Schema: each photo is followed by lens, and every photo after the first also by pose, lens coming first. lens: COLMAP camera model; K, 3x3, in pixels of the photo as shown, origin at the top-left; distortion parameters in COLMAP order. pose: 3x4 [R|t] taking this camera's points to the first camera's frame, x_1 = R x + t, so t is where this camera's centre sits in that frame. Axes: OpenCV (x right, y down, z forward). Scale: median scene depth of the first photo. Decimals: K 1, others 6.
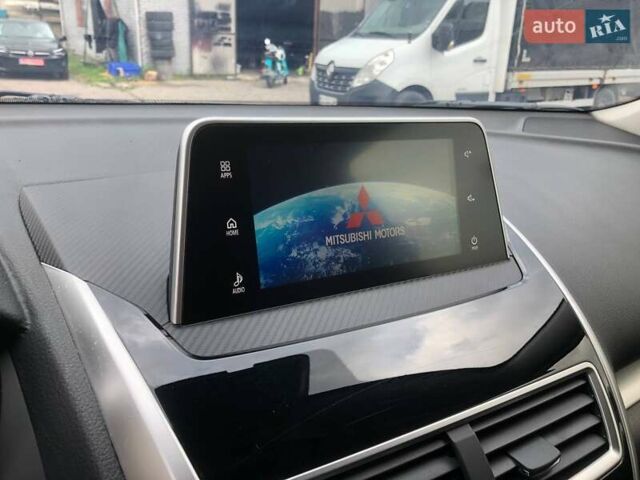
lens RADIAL K [[547.6, 0, 319.4], [0, 547.6, 215.8], [0, 0, 1]] dist [0.026345, 0.000545]
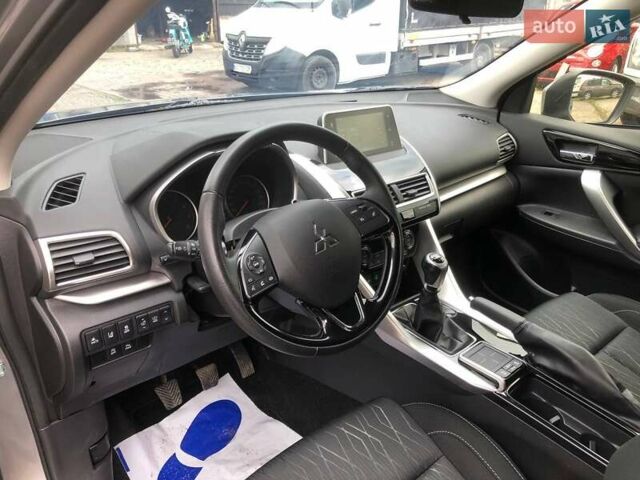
lens RADIAL K [[534.5, 0, 326.8], [0, 534.5, 241.5], [0, 0, 1]] dist [0.006005, -0.001608]
pose [[0.980311, -0.111715, 0.162821, -0.025031], [0.091809, 0.987894, 0.125050, 0.007158], [-0.174820, -0.107639, 0.978699, -0.077362]]
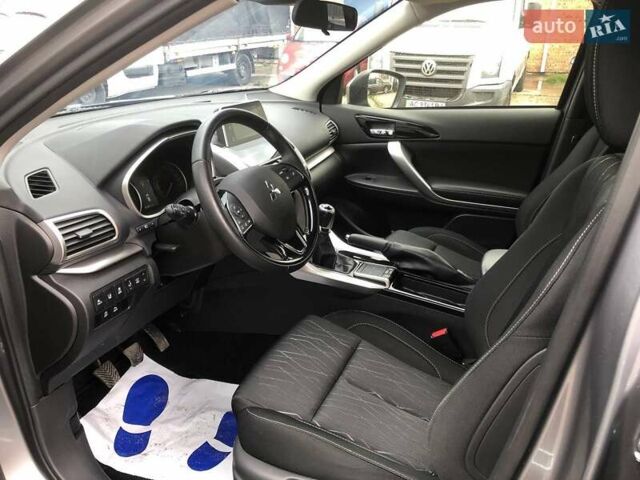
lens RADIAL K [[524.8, 0, 341.4], [0, 524.8, 240.5], [0, 0, 1]] dist [0.008213, -0.001985]
pose [[0.792243, -0.264245, 0.550023, -0.060344], [0.200753, 0.964065, 0.174002, 0.010279], [-0.576237, -0.027433, 0.816822, -0.094555]]
